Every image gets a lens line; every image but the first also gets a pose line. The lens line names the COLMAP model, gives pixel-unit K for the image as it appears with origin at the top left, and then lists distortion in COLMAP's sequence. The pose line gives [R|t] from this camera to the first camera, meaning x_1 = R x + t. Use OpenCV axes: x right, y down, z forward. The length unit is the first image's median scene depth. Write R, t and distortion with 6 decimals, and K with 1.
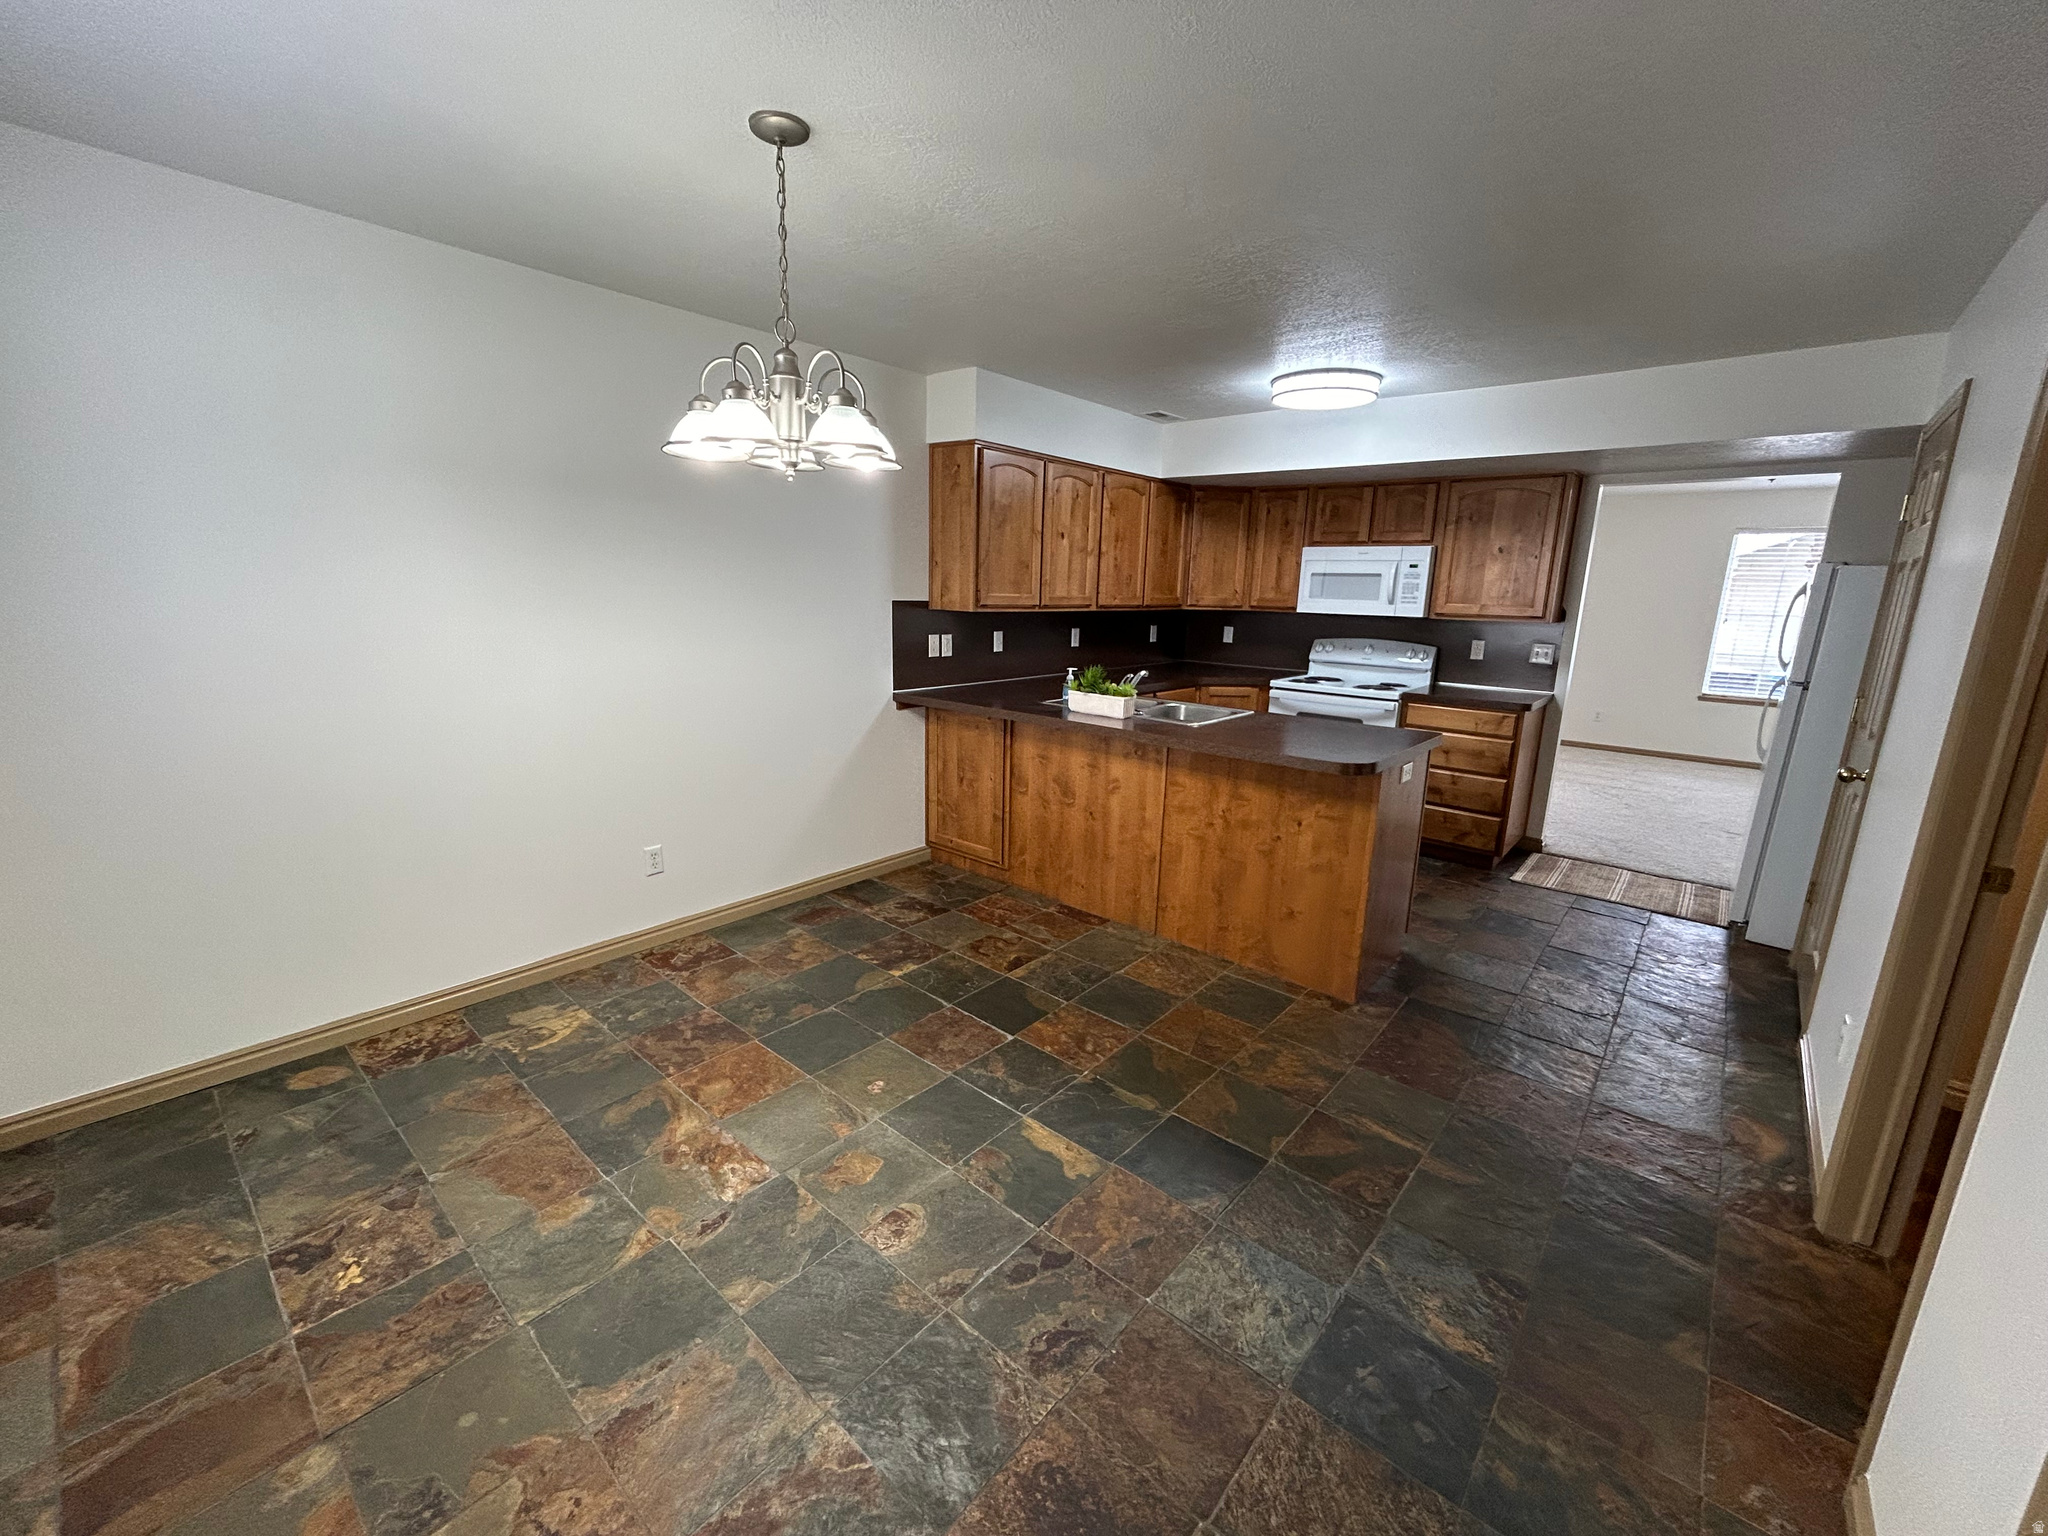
lens RADIAL K [[829.1, 0, 1016.9], [0, 829.1, 771.1], [0, 0, 1]] dist [0.000526, 0.000393]
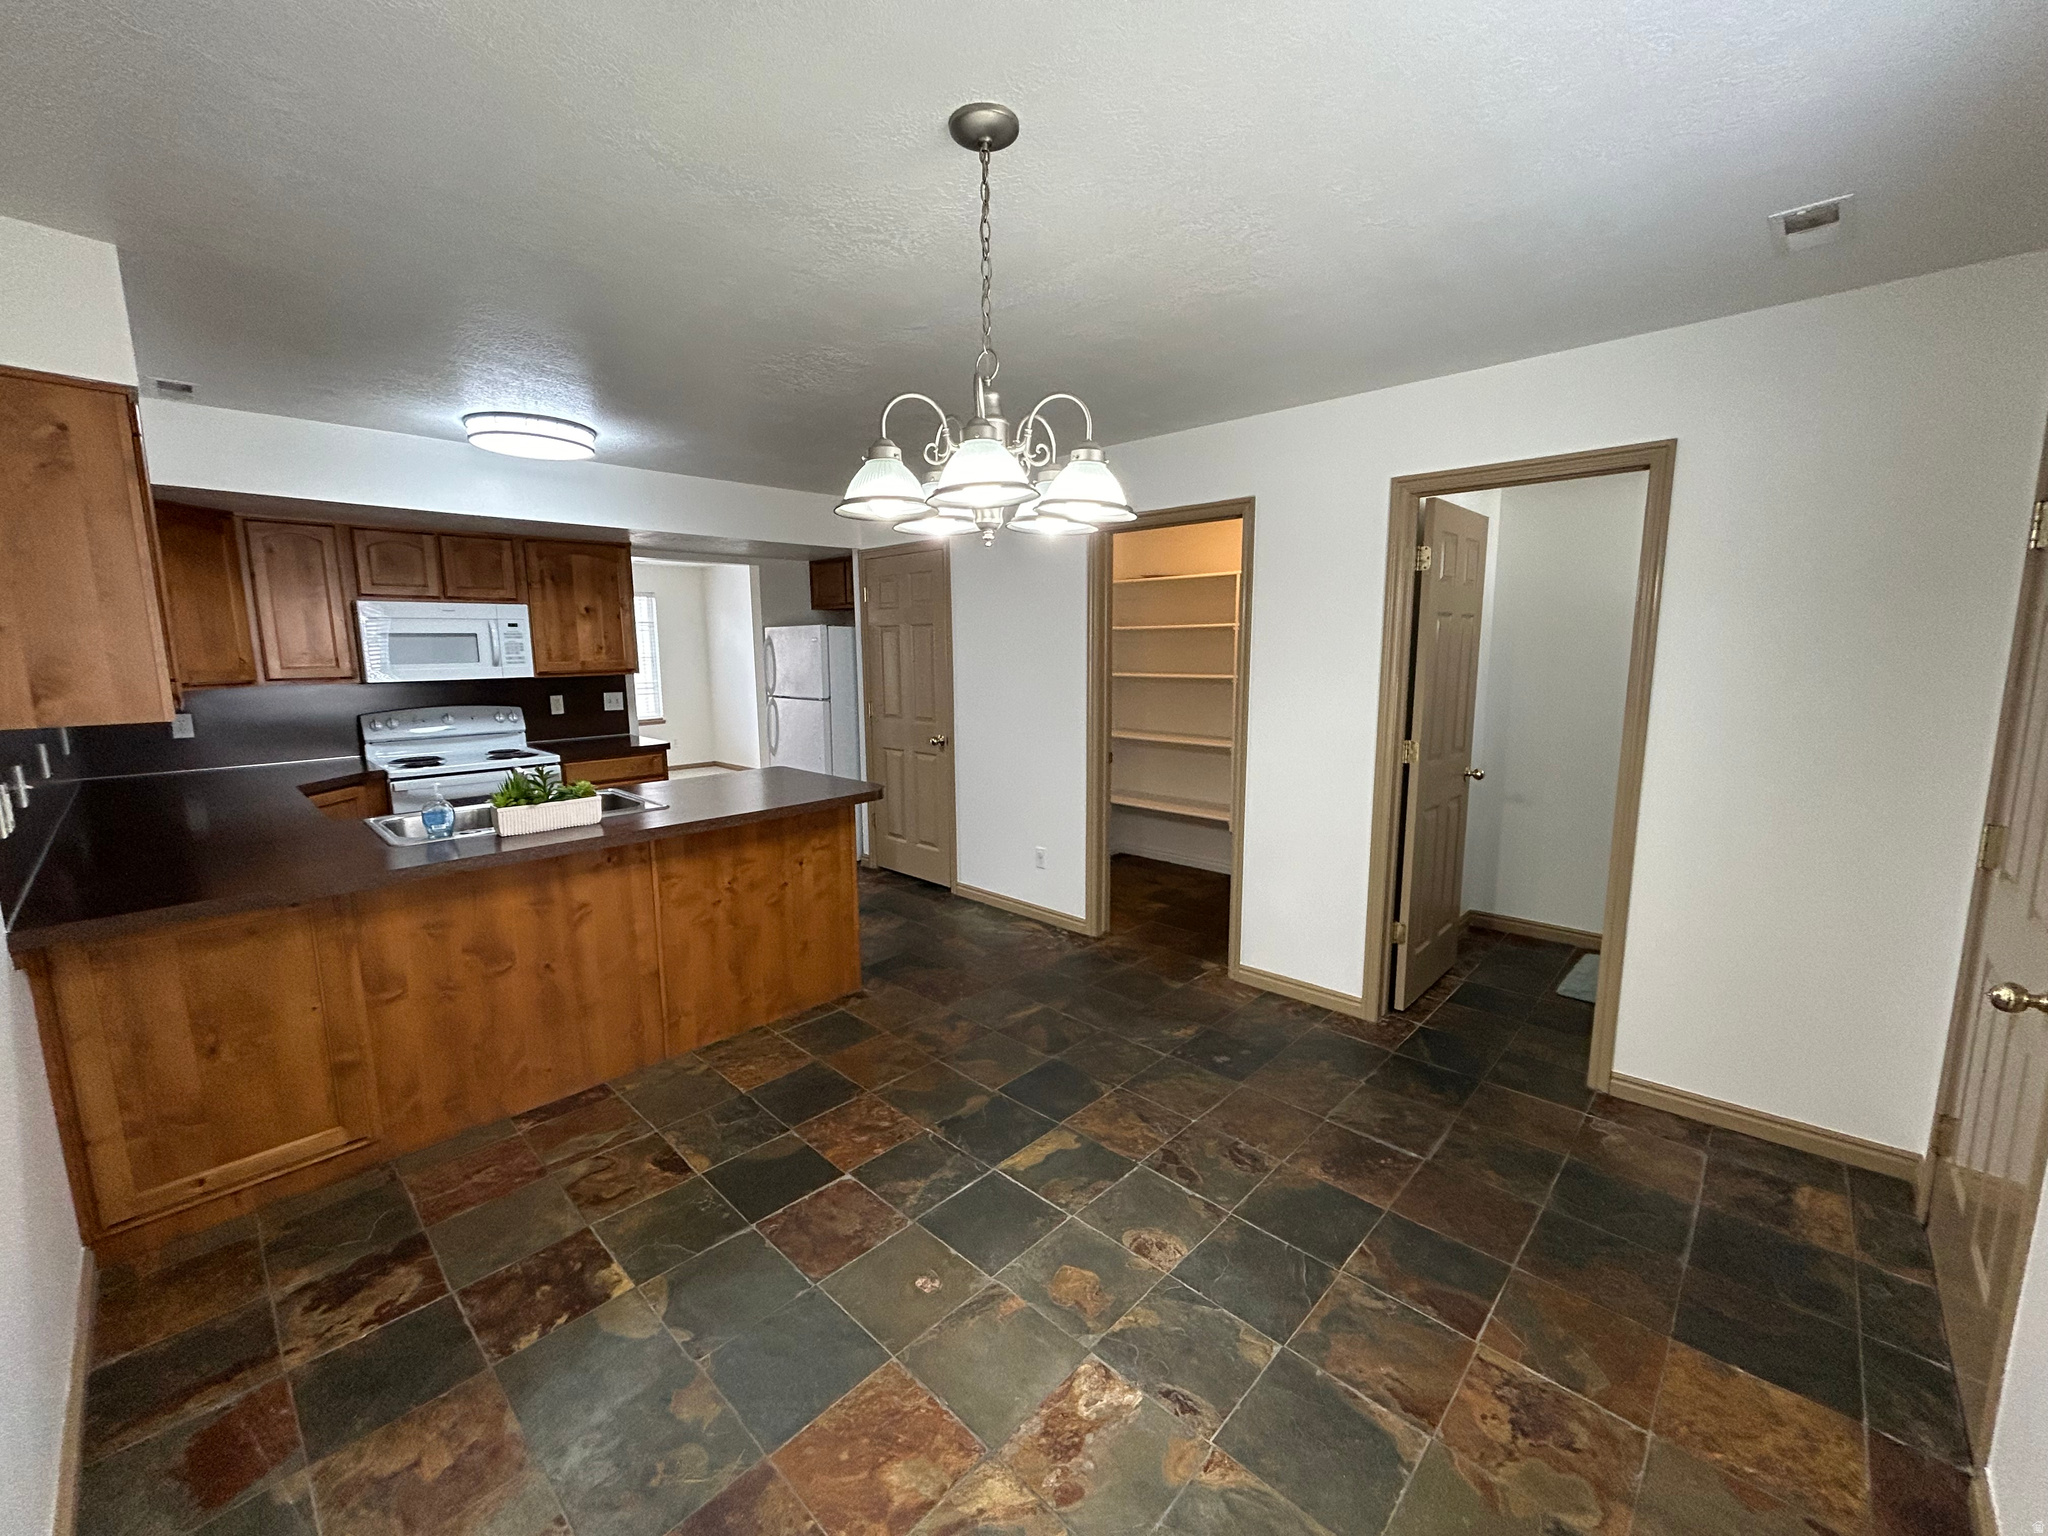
lens RADIAL K [[829.1, 0, 1020.5], [0, 829.1, 763.5], [0, 0, 1]] dist [0.000526, 0.000393]
pose [[0.040170, -0.170524, 0.984534, -0.668419], [0.229433, 0.960577, 0.157013, -0.159958], [-0.972495, 0.219577, 0.077710, 0.570829]]
